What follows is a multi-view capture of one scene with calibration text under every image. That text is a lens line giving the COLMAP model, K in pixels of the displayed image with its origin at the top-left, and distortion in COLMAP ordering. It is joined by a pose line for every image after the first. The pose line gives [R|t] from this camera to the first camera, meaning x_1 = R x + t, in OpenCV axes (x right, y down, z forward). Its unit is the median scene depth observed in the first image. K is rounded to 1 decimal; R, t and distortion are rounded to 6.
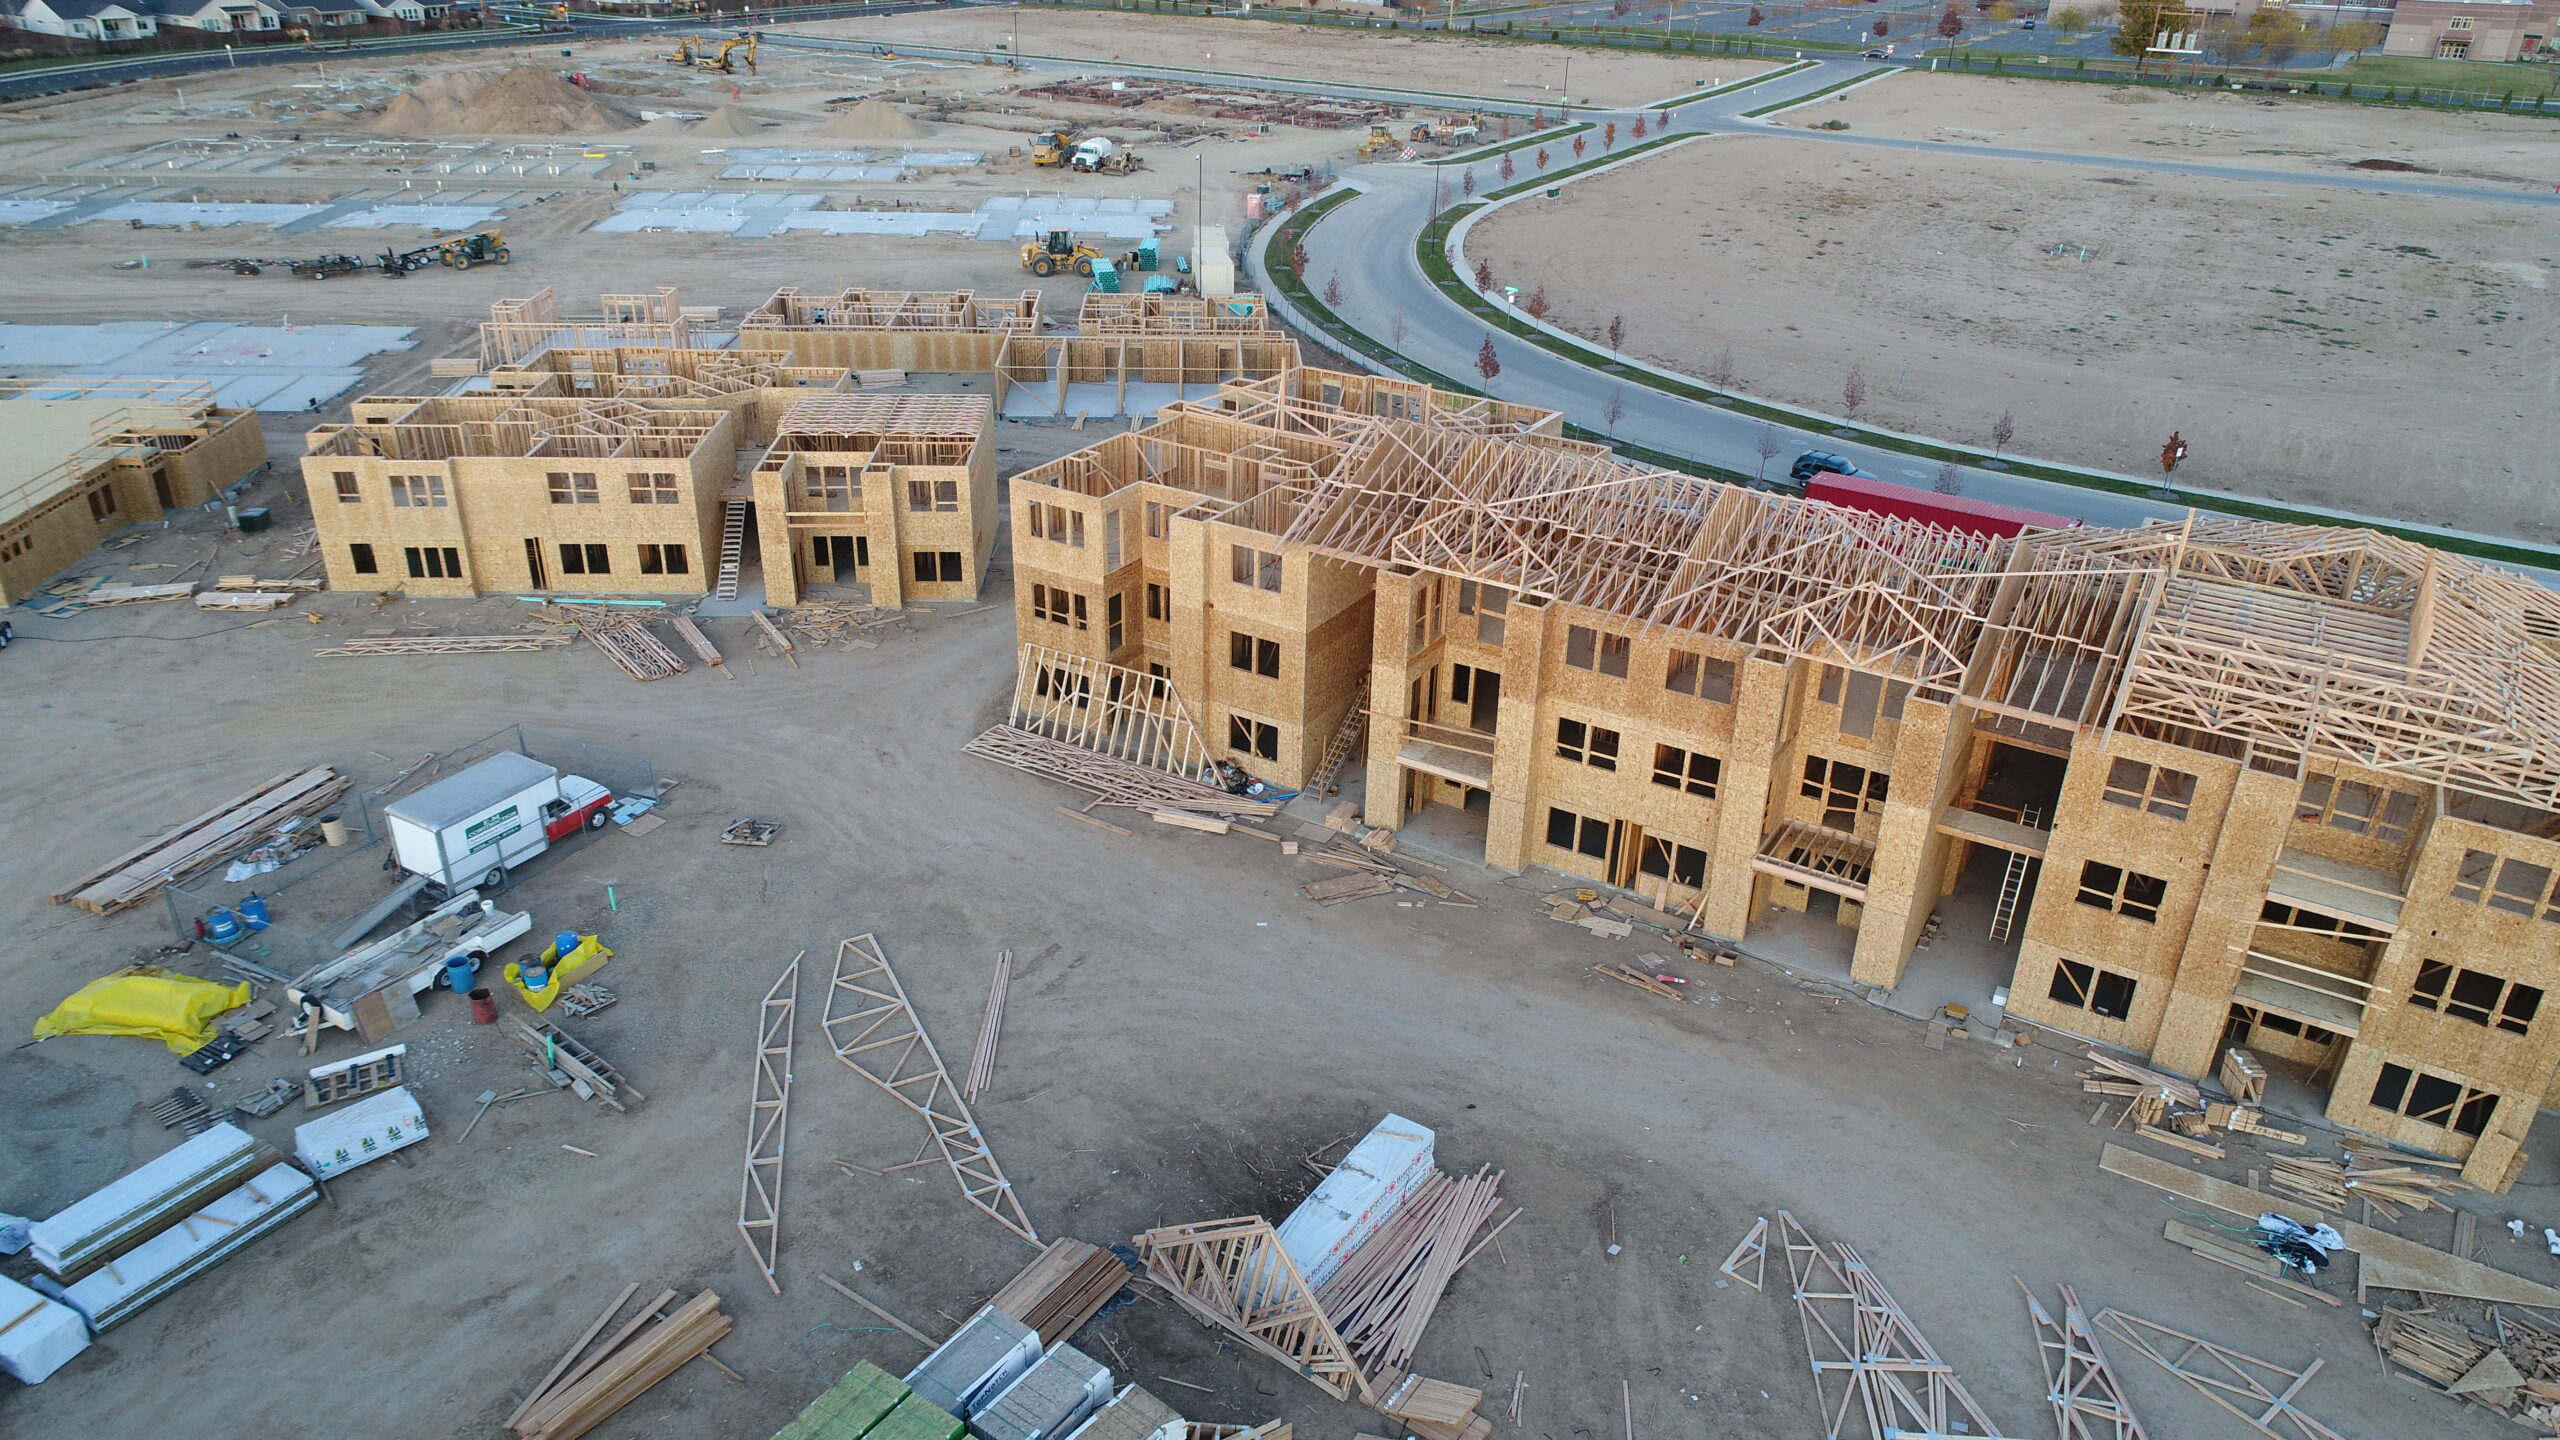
lens RADIAL K [[1710.5, 0, 1276.6], [0, 1710.5, 713.5], [0, 0, 1]] dist [0.003150, 0.003216]
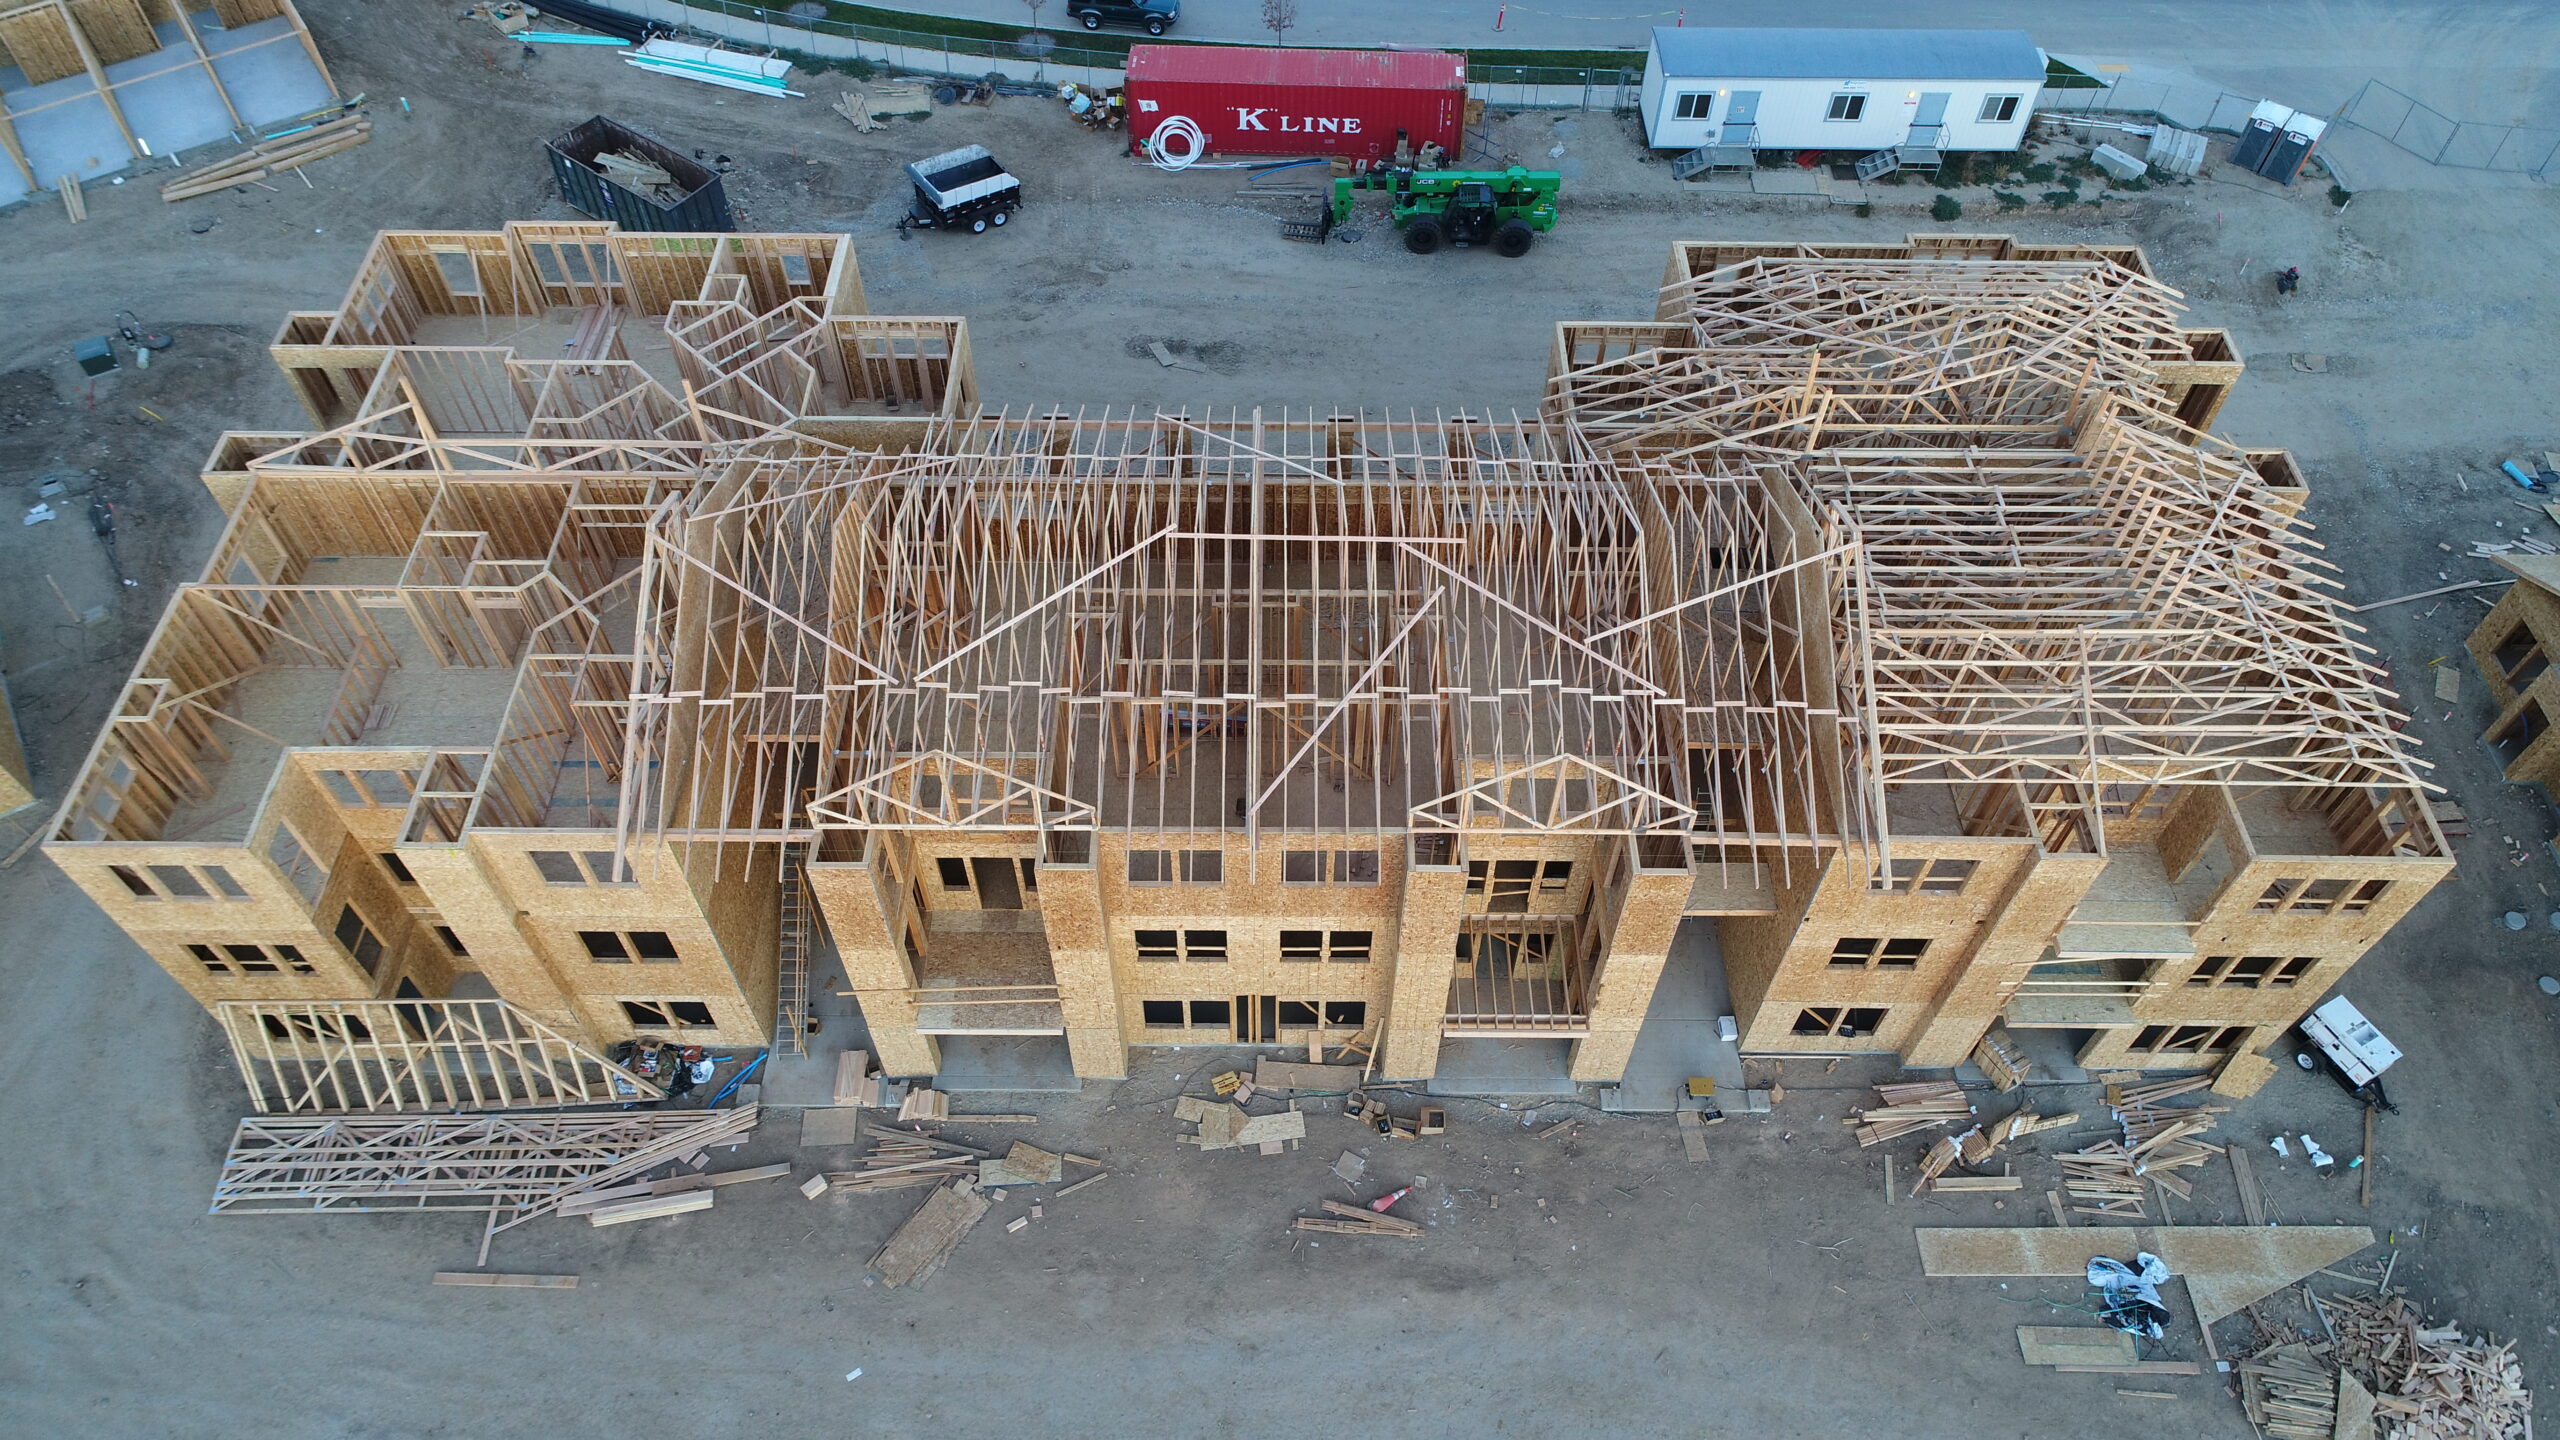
lens RADIAL K [[1710.5, 0, 1276.6], [0, 1710.5, 713.5], [0, 0, 1]] dist [0.003150, 0.003216]
pose [[0.852901, -0.424725, 0.303595, 0.041621], [0.241595, 0.836598, 0.491666, -0.410819], [-0.462809, -0.345995, 0.816146, 0.445961]]
